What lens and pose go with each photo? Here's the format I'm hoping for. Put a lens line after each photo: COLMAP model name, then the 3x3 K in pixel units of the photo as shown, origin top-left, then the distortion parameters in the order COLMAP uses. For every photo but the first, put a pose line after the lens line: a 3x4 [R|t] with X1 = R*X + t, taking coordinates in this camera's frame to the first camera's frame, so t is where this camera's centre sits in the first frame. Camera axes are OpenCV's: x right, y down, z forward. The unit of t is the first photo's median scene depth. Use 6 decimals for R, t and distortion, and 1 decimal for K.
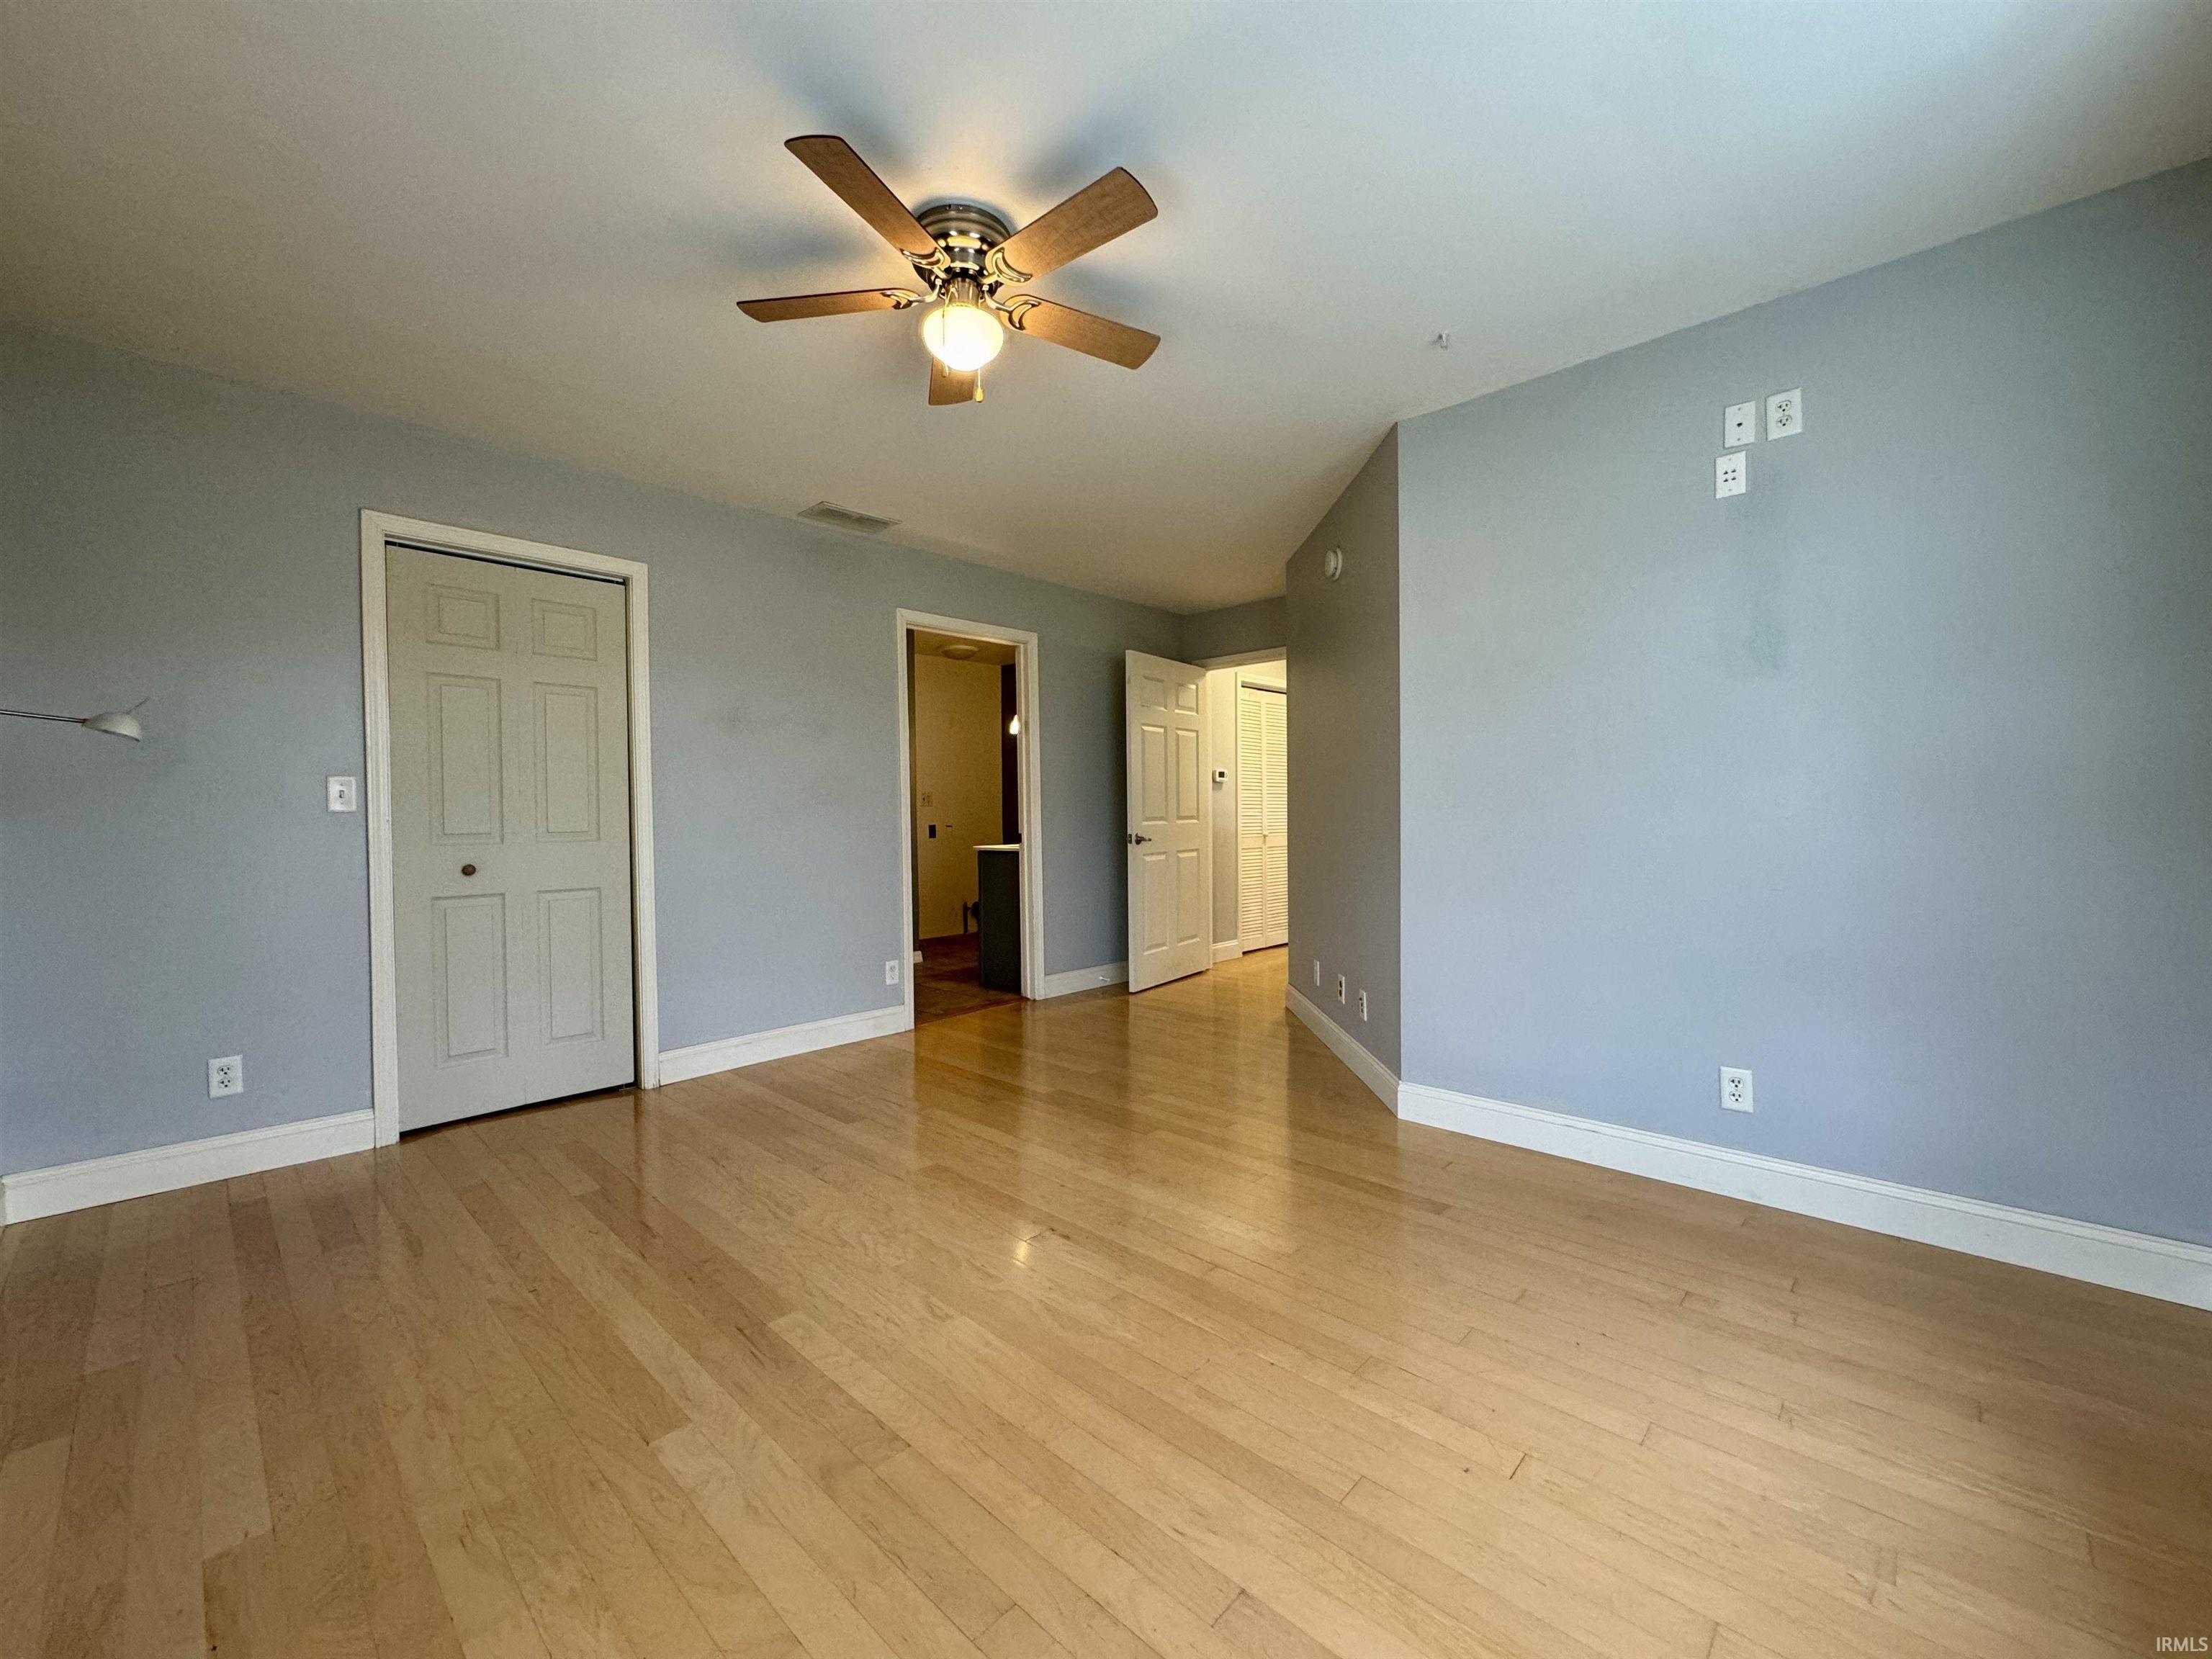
lens RADIAL K [[876.0, 0, 1106.0], [0, 876.0, 829.5], [0, 0, 1]] dist [-0.002518, -0.000345]
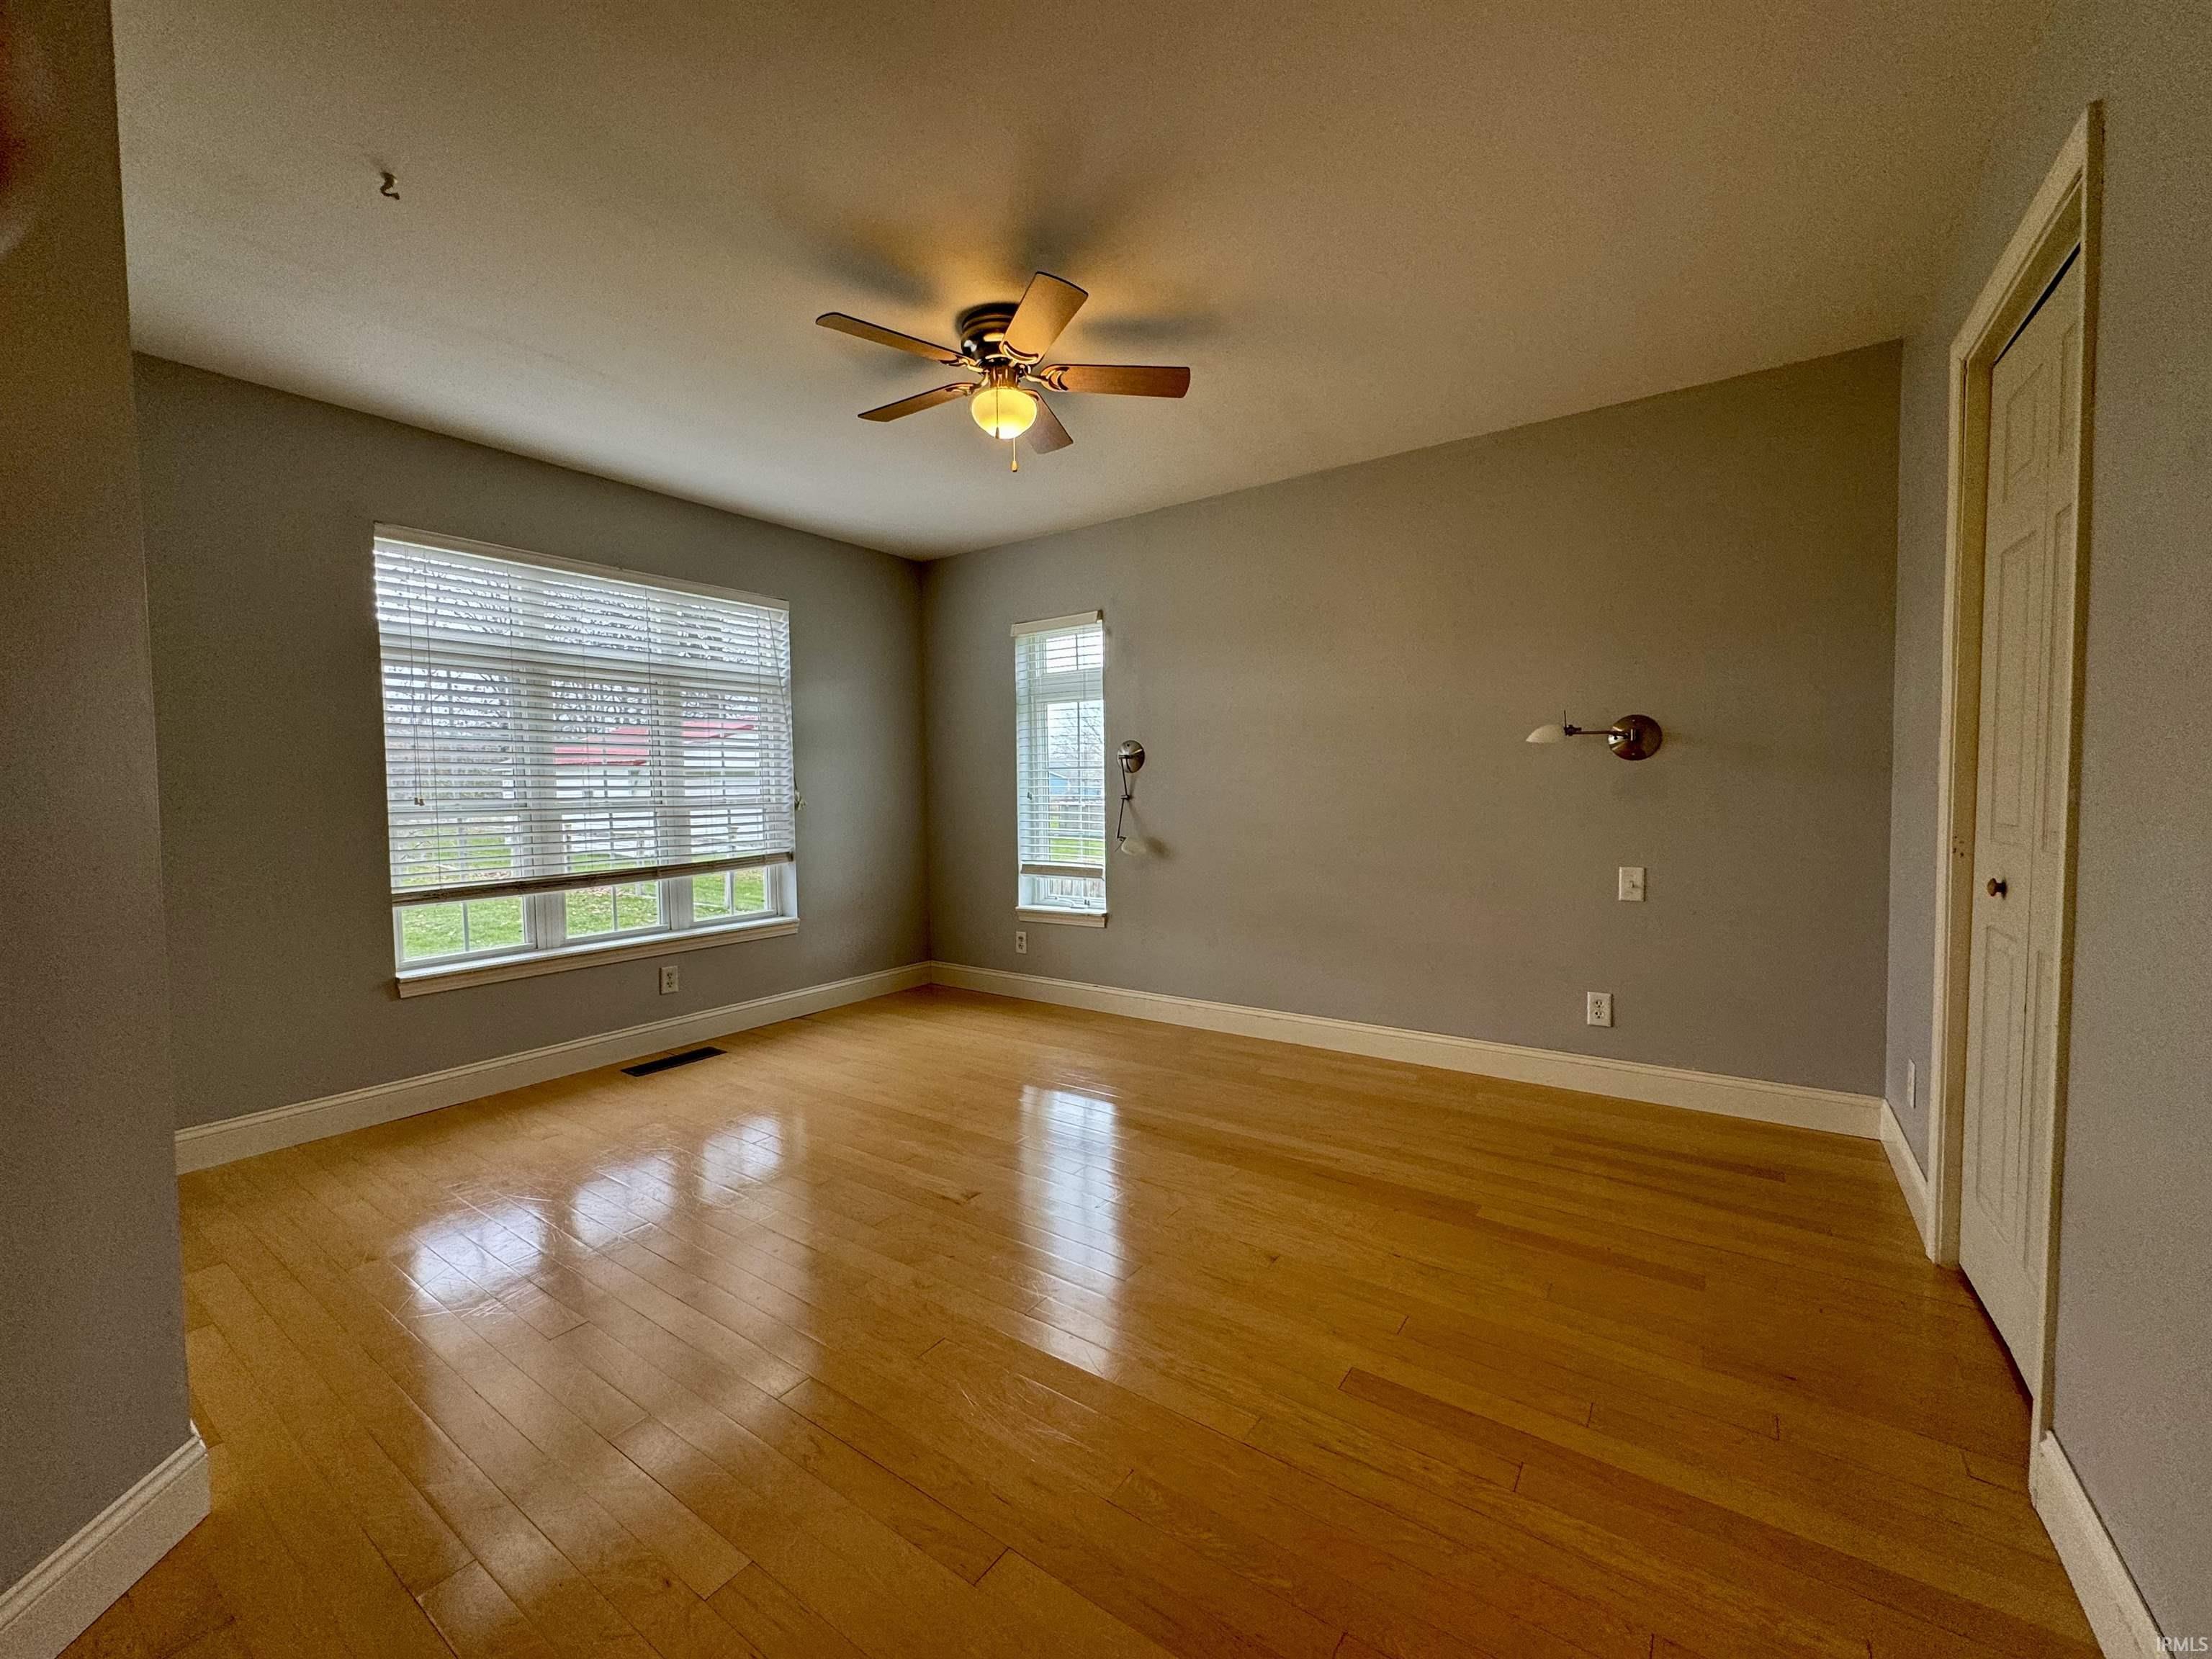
lens RADIAL K [[876.0, 0, 1106.0], [0, 876.0, 829.5], [0, 0, 1]] dist [-0.002518, -0.000345]
pose [[-0.988560, 0.024716, -0.148788, -0.086067], [0.015837, 0.998038, 0.060573, -0.051250], [0.149993, 0.057523, -0.987012, 1.971200]]
